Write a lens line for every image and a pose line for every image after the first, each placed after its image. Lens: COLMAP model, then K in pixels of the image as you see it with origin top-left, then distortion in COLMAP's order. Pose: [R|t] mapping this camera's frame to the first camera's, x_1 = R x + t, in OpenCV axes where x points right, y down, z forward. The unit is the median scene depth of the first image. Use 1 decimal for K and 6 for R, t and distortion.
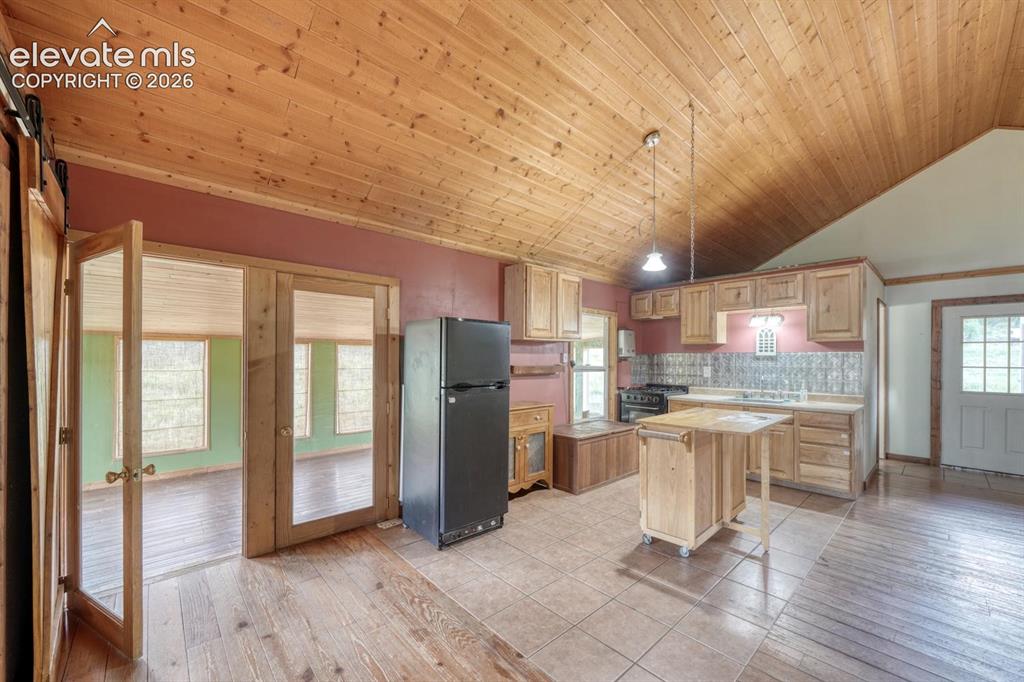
lens RADIAL K [[403.9, 0, 507.6], [0, 403.9, 347.9], [0, 0, 1]] dist [-0.001673, -0.000262]
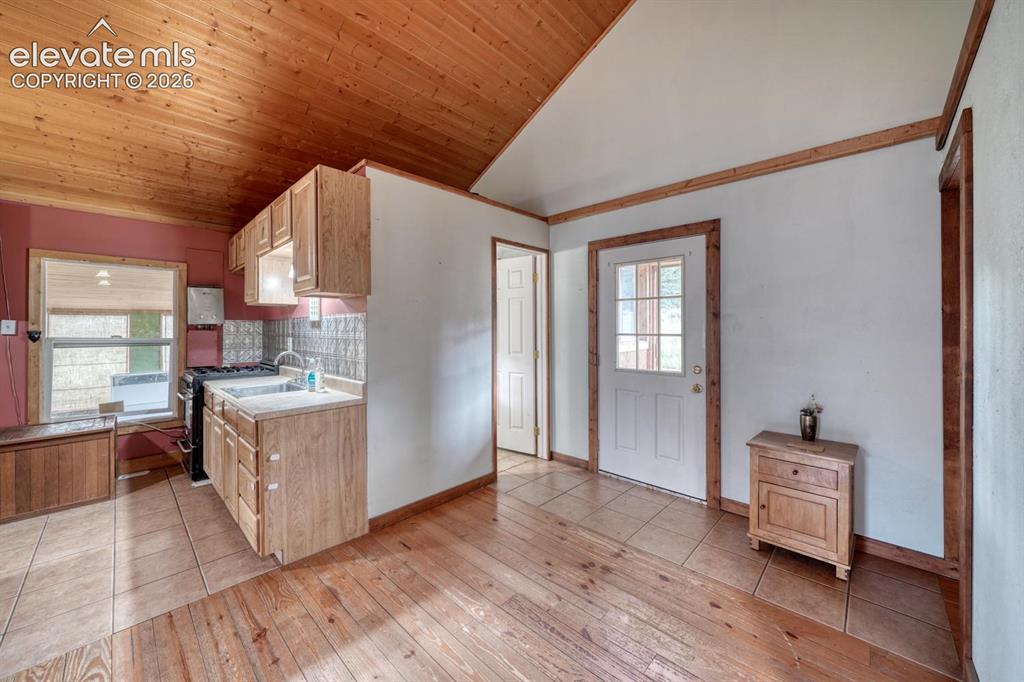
lens RADIAL K [[385.4, 0, 486.4], [0, 385.4, 322.7], [0, 0, 1]] dist [-0.000773, -0.000016]
pose [[0.999486, -0.009322, 0.030662, 0.864925], [0.009042, 0.999916, 0.009244, 0.017573], [-0.030745, -0.008962, 0.999487, 0.323338]]
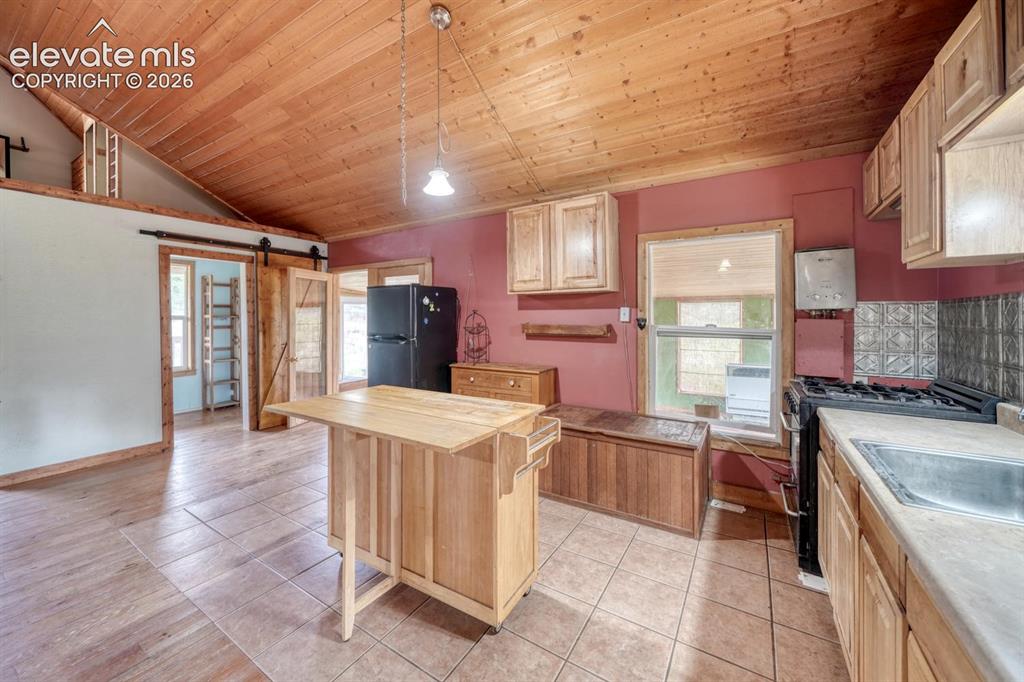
lens RADIAL K [[385.2, 0, 509.3], [0, 385.2, 316.9], [0, 0, 1]] dist [-0.010137, 0.000012]
pose [[0.268646, -0.005906, -0.963221, 0.682339], [0.024871, 0.999690, 0.000807, 0.022259], [0.962918, -0.024173, 0.268710, 0.603359]]
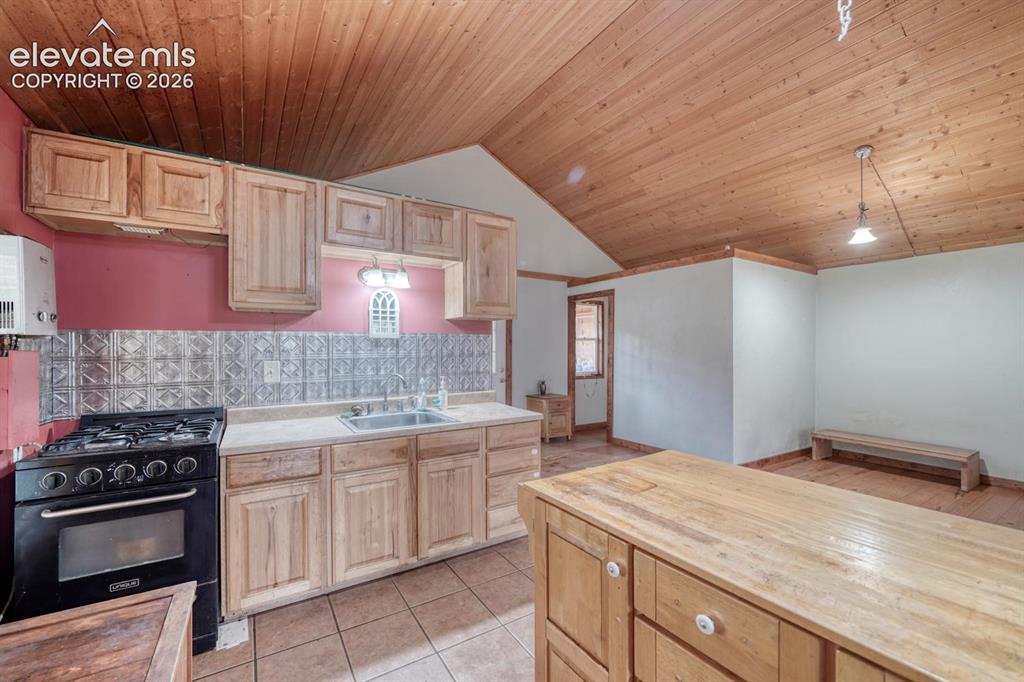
lens RADIAL K [[403.9, 0, 507.6], [0, 403.9, 347.9], [0, 0, 1]] dist [-0.001673, -0.000262]
pose [[0.196777, -0.007789, 0.980417, 0.093398], [-0.022166, 0.999678, 0.012391, 0.020845], [-0.980198, -0.024170, 0.196540, 0.665639]]
